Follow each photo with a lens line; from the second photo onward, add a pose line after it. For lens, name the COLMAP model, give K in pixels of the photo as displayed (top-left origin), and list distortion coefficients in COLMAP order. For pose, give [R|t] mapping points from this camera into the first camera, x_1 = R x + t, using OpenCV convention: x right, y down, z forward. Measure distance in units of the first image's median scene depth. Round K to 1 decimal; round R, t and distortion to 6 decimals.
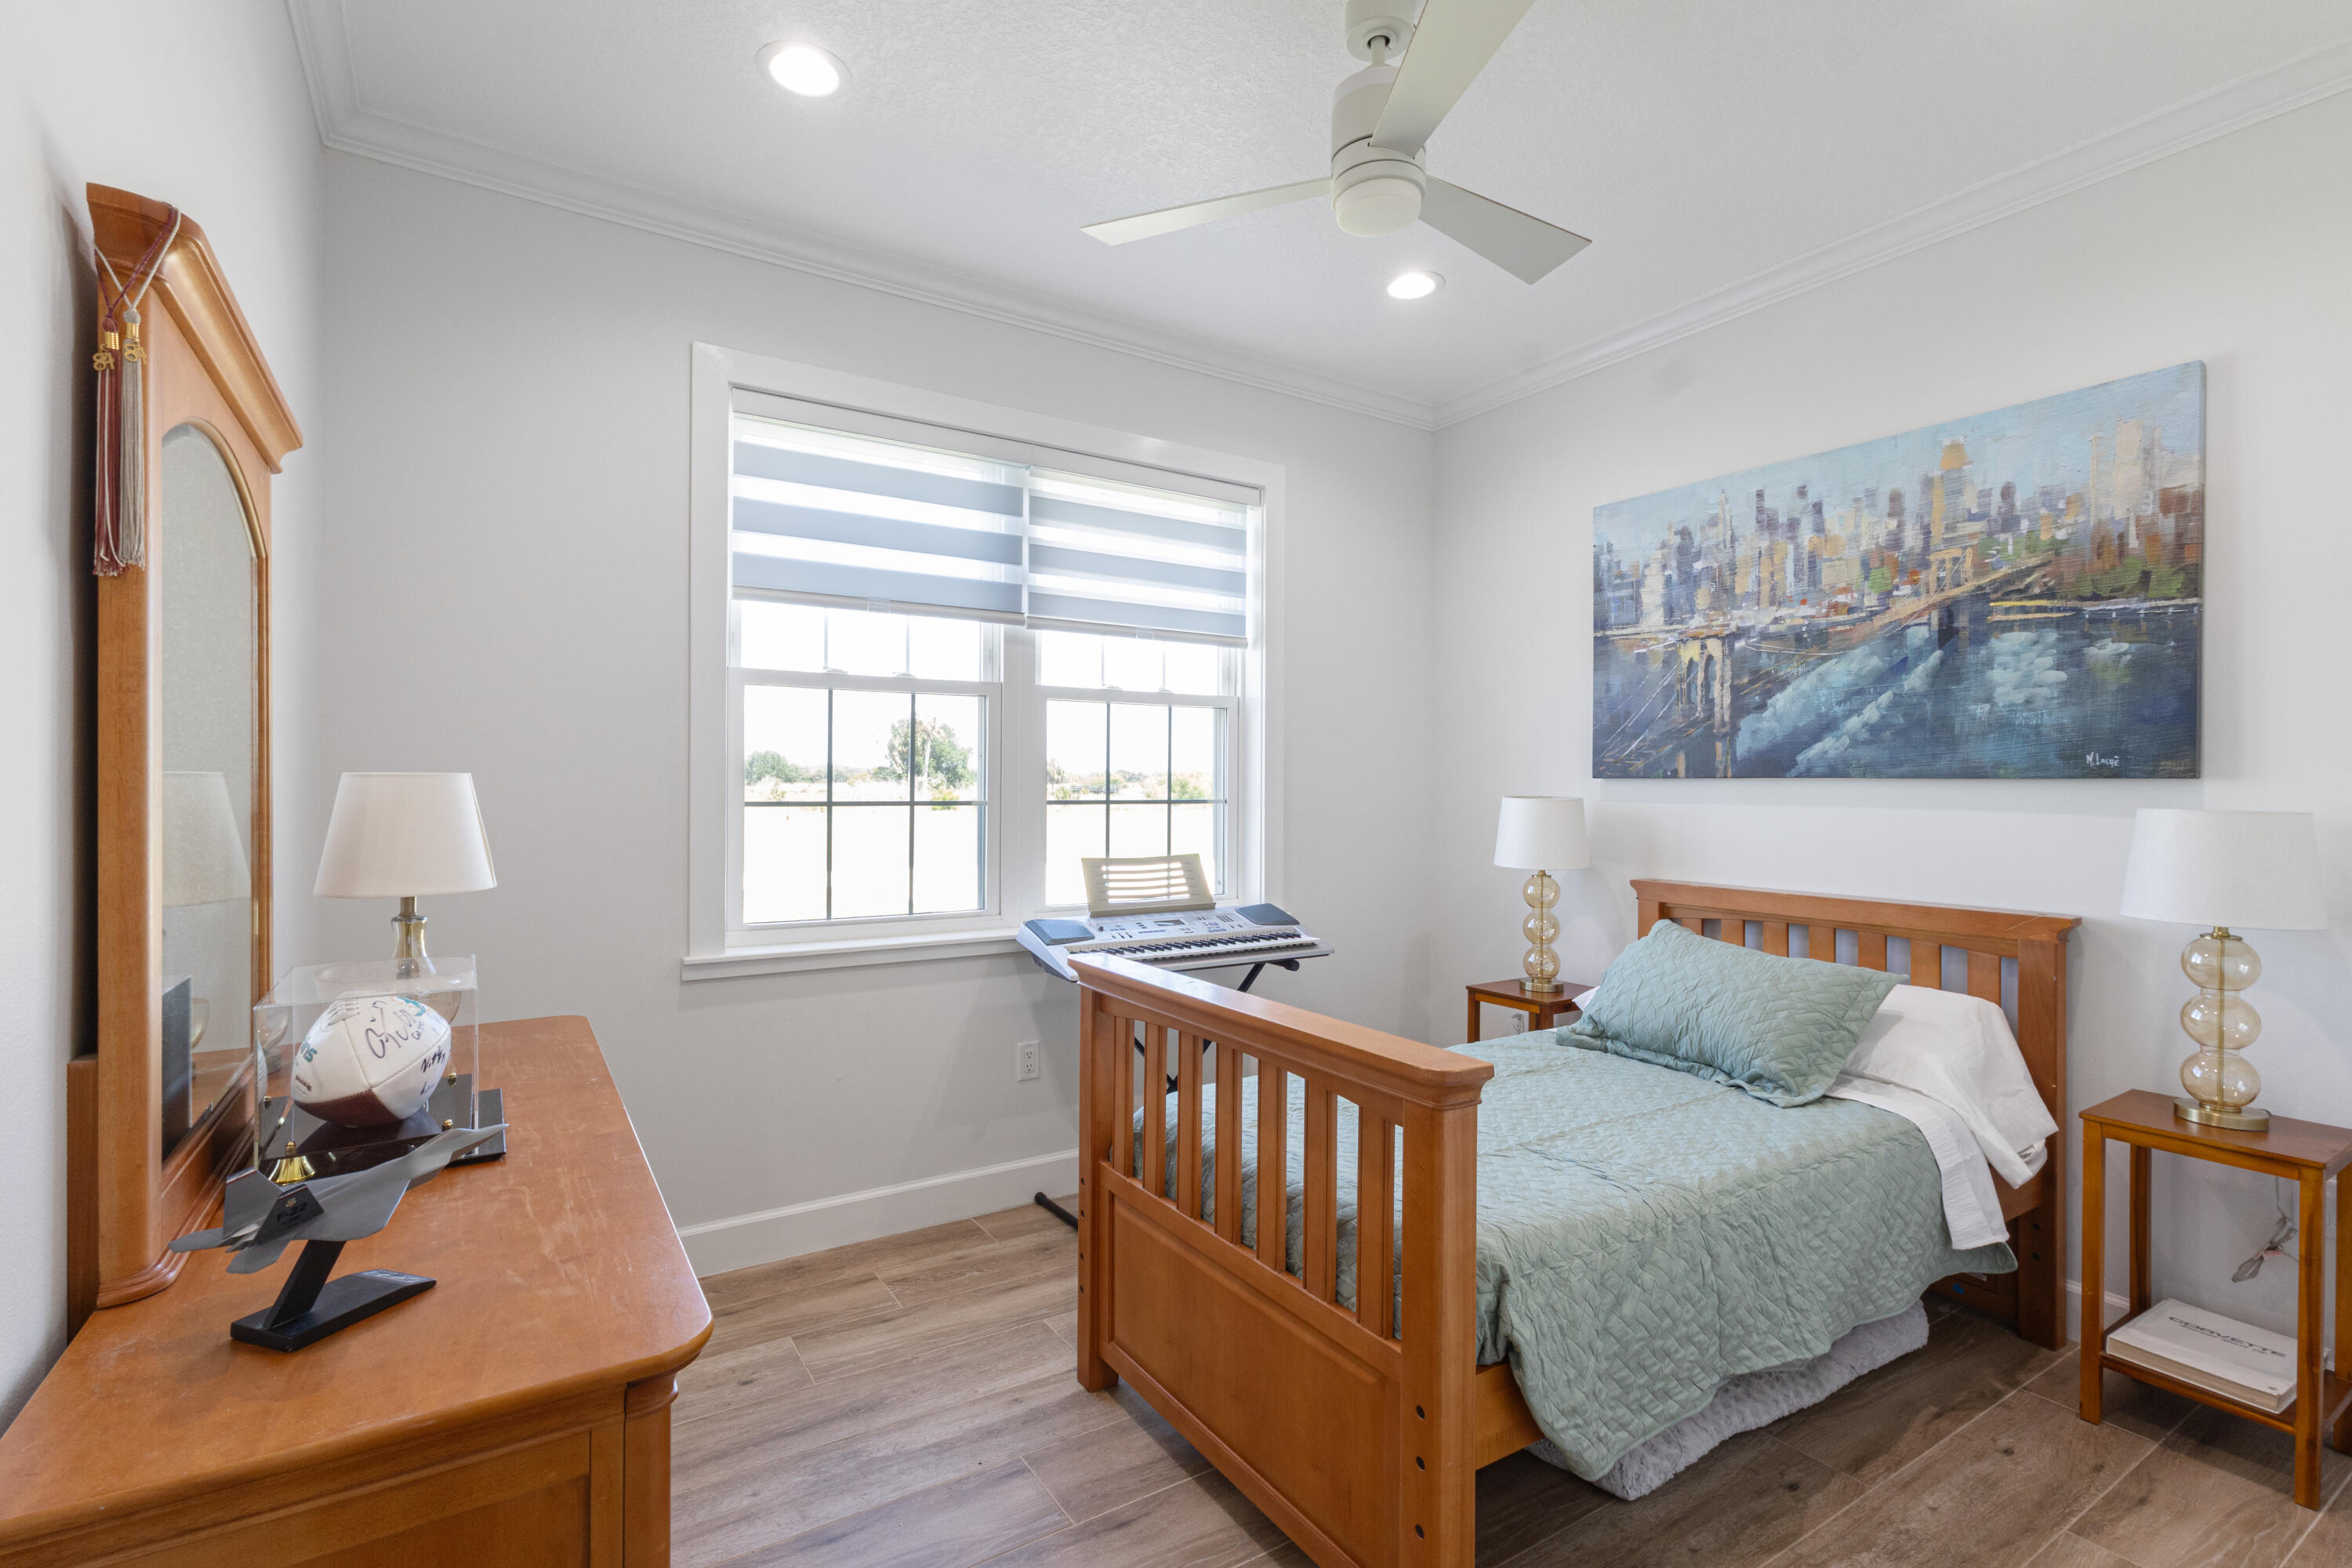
lens RADIAL K [[1079.7, 0, 1174.5], [0, 1079.7, 787.1], [0, 0, 1]] dist [-0.006727, 0.003545]
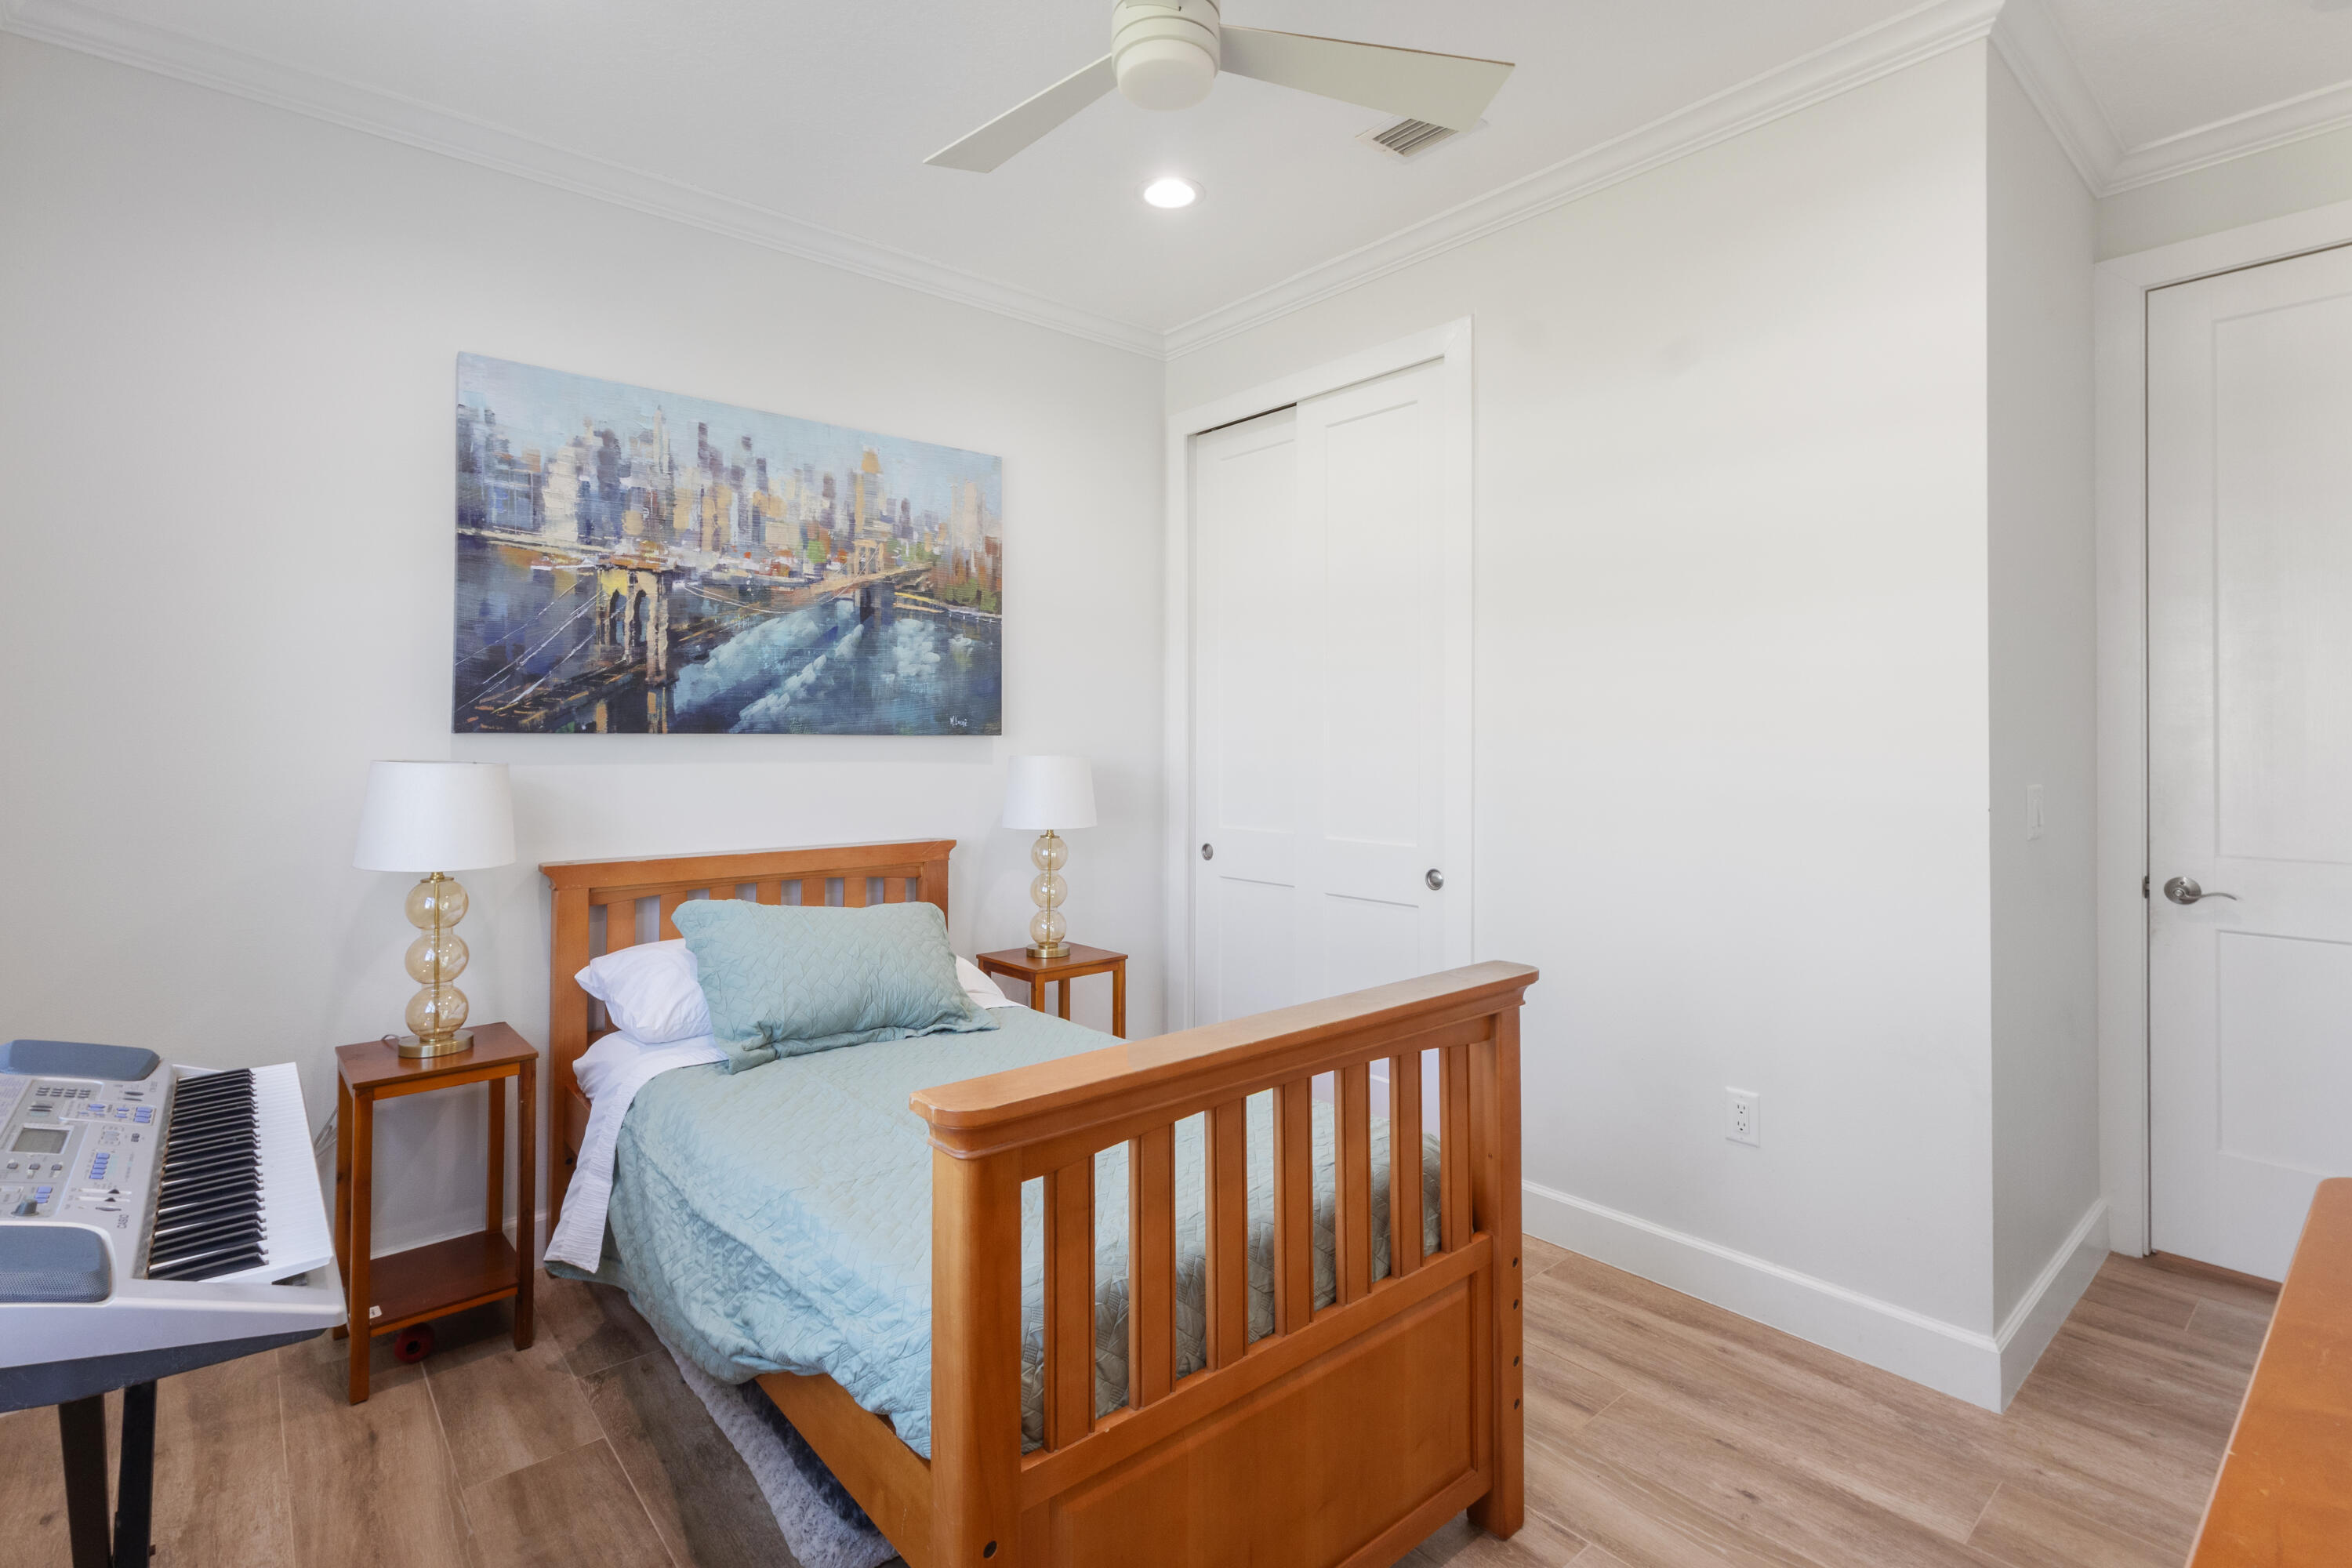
lens RADIAL K [[1079.7, 0, 1184.7], [0, 1079.7, 722.7], [0, 0, 1]] dist [-0.006727, 0.003545]
pose [[-0.132711, 0.018583, 0.990981, -0.455627], [0.008976, 0.999806, -0.017546, 0.001968], [-0.991114, 0.006567, -0.132852, 0.760766]]
